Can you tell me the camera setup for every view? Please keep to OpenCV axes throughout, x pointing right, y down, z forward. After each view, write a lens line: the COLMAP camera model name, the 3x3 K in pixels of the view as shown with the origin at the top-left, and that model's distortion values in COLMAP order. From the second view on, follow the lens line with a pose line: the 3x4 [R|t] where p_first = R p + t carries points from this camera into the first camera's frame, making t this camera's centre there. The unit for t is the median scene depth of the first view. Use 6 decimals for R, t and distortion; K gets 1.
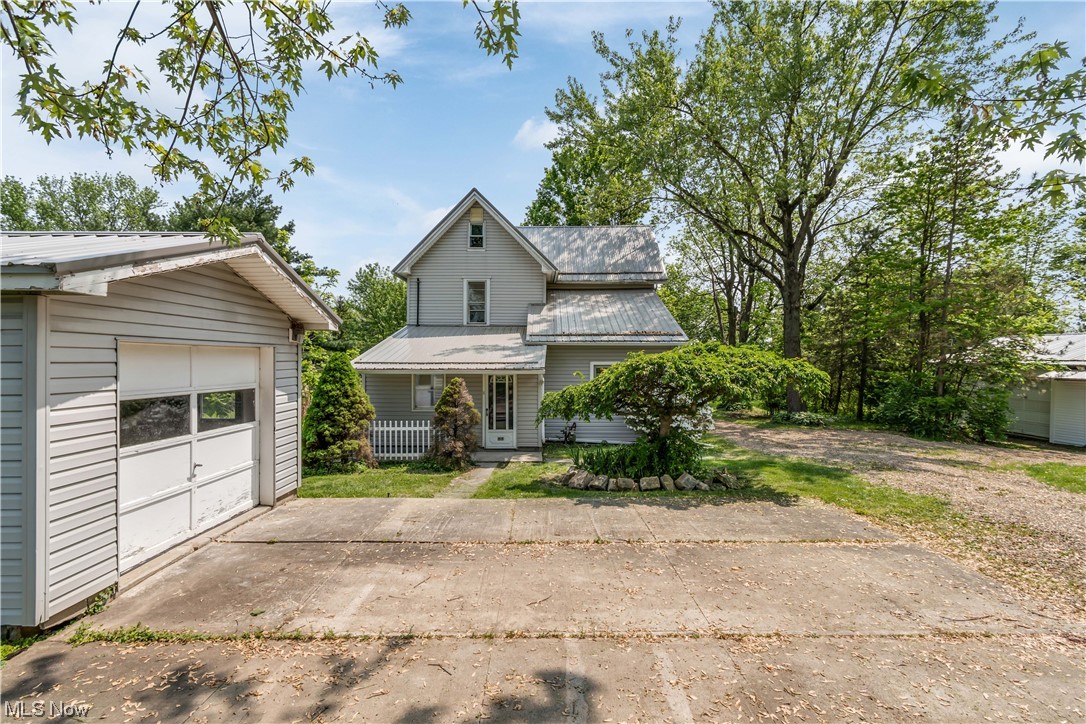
lens RADIAL K [[481.5, 0, 539.7], [0, 481.5, 361.6], [0, 0, 1]] dist [0.004754, -0.001217]
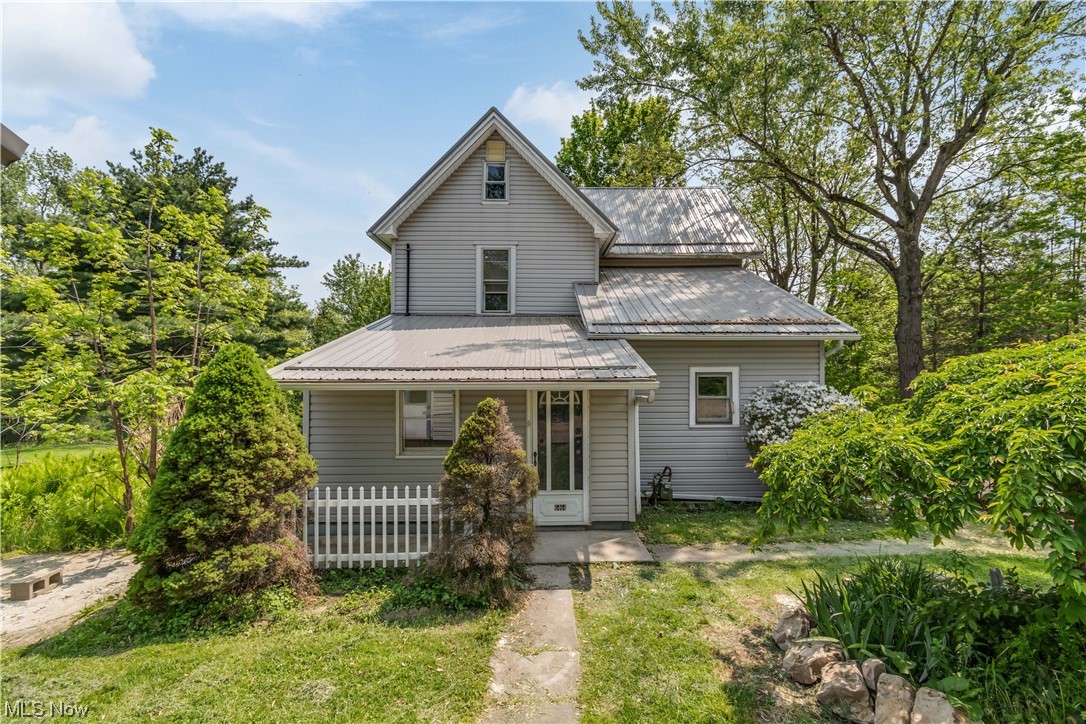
lens RADIAL K [[481.5, 0, 545.9], [0, 481.5, 365.2], [0, 0, 1]] dist [0.004754, -0.001217]
pose [[0.999514, -0.002864, 0.031040, -0.085877], [0.003289, 0.999901, -0.013652, 0.005037], [-0.030998, 0.013748, 0.999425, 0.341525]]
